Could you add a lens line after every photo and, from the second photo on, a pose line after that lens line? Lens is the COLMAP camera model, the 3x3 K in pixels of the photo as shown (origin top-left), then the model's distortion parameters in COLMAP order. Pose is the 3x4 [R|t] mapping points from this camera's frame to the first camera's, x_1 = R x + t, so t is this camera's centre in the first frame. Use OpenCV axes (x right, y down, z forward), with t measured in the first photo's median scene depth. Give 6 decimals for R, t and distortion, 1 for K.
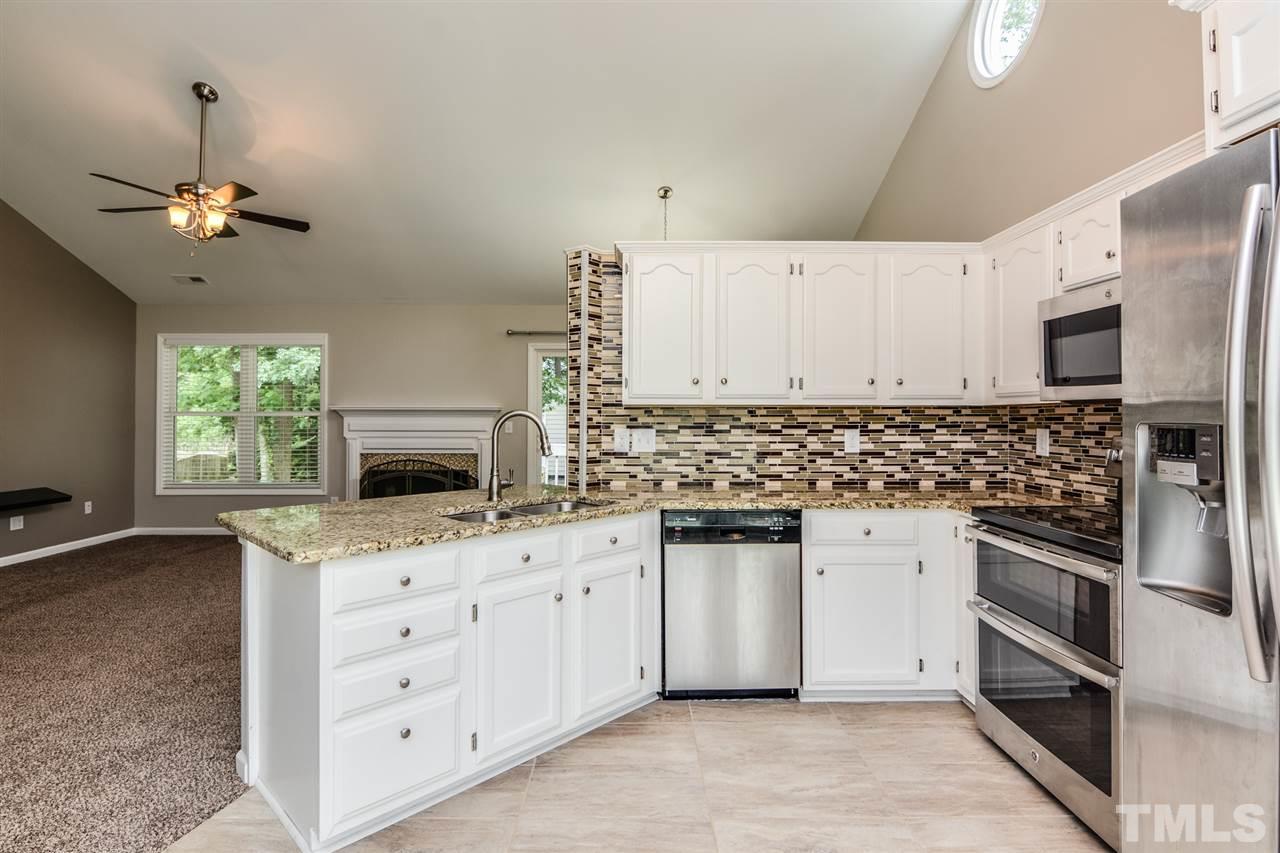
lens RADIAL K [[624.0, 0, 638.7], [0, 624.0, 417.1], [0, 0, 1]] dist [0.003344, -0.011460]
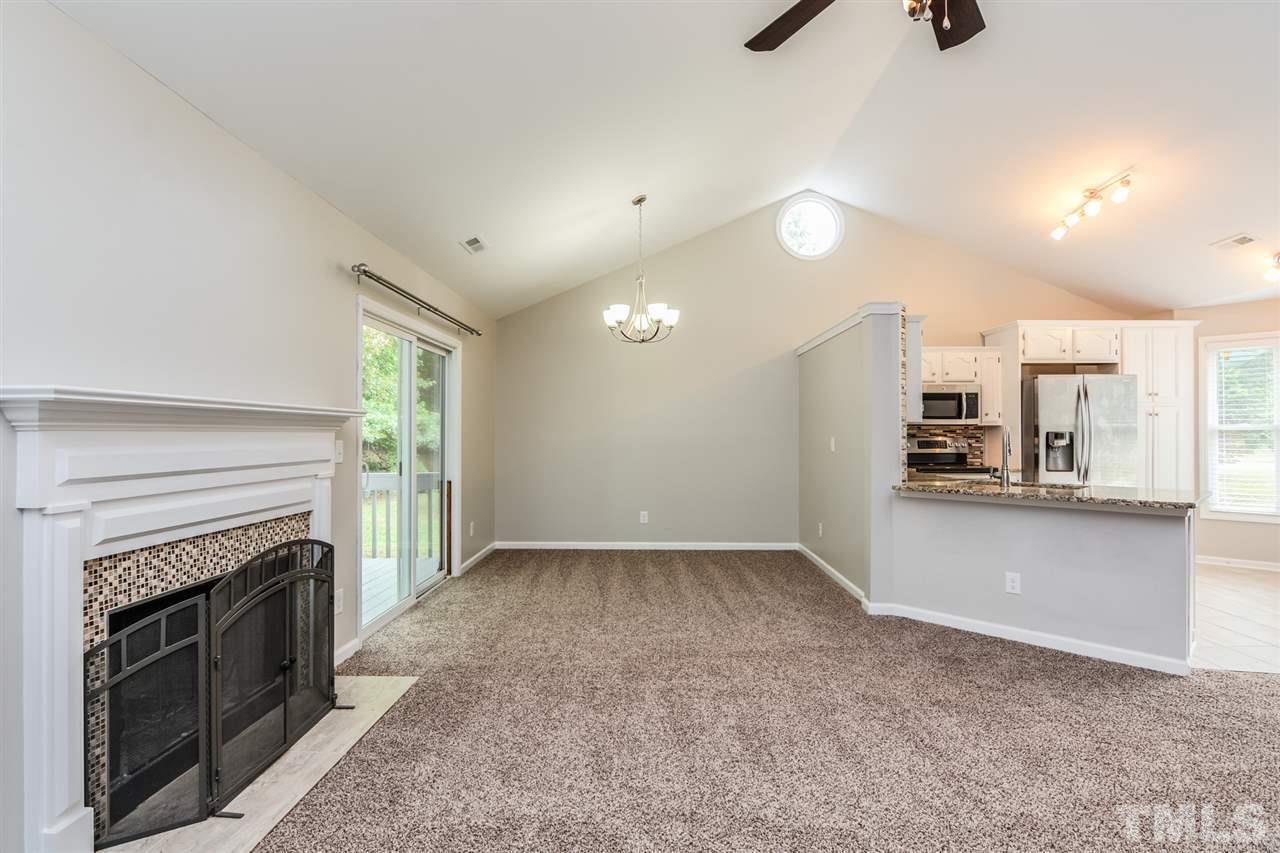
lens RADIAL K [[618.7, 0, 640.0], [0, 618.7, 426.5], [0, 0, 1]] dist [0.002507, -0.012604]
pose [[0.040203, 0.007448, 0.999164, -1.407640], [0.001439, 0.999971, -0.007512, 0.000675], [-0.999190, 0.001740, 0.040192, 1.471176]]
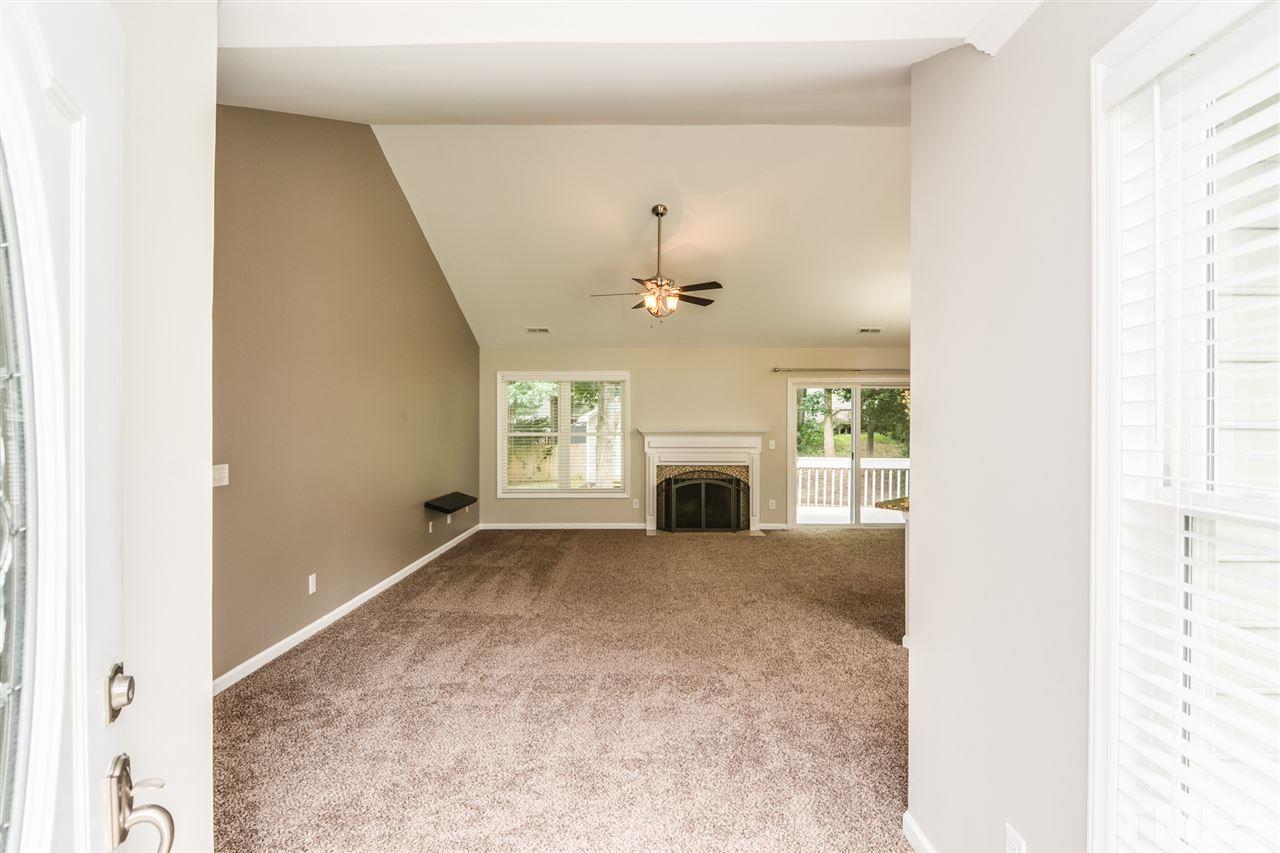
lens RADIAL K [[618.7, 0, 640.0], [0, 618.7, 426.5], [0, 0, 1]] dist [0.002507, -0.012604]
pose [[0.999987, -0.000606, -0.005161, -0.941440], [0.000623, 0.999994, 0.003429, -0.050188], [0.005158, -0.003432, 0.999981, -0.517654]]
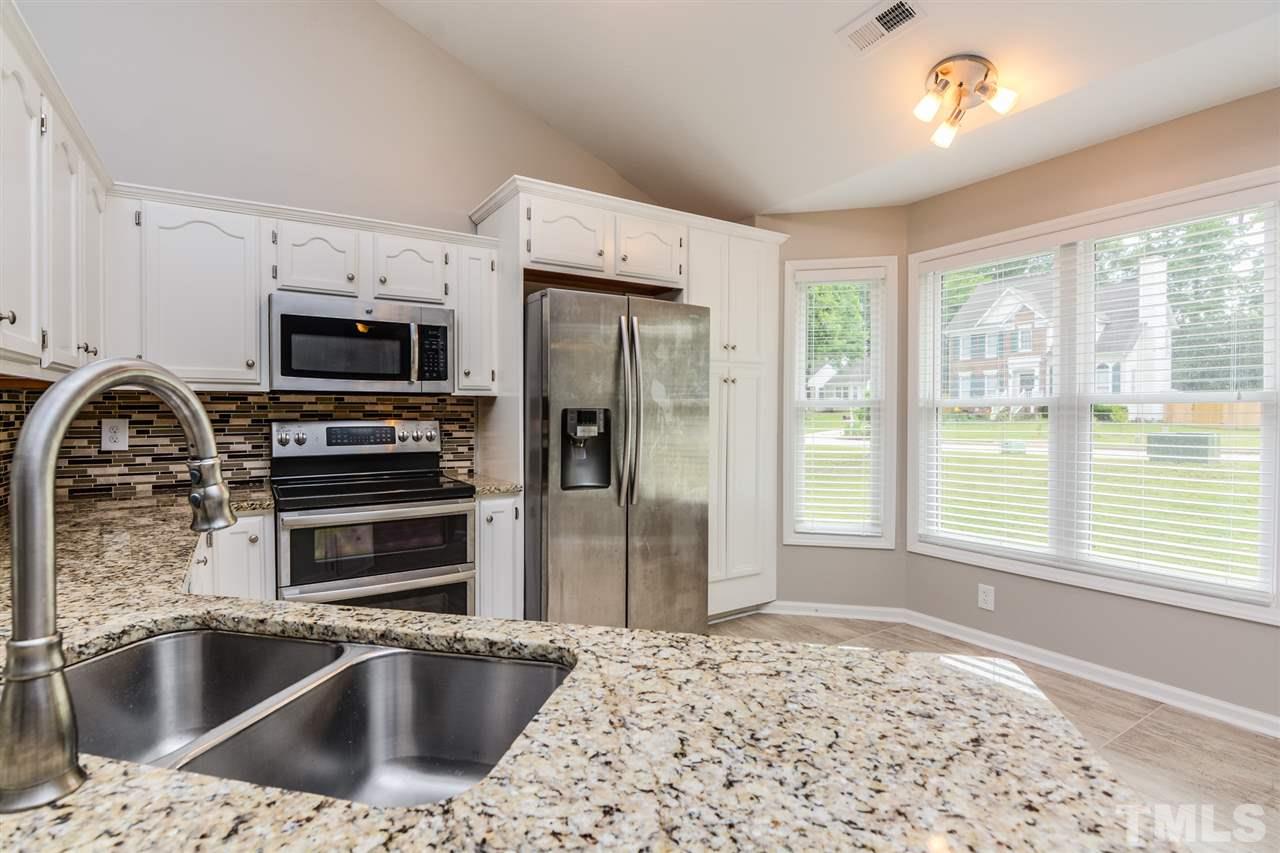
lens RADIAL K [[618.7, 0, 640.0], [0, 618.7, 426.5], [0, 0, 1]] dist [0.002507, -0.012604]
pose [[-0.524609, -0.022664, 0.851041, -0.412433], [-0.000765, 0.999658, 0.026151, 0.006107], [-0.851343, 0.013068, -0.524447, 0.762733]]
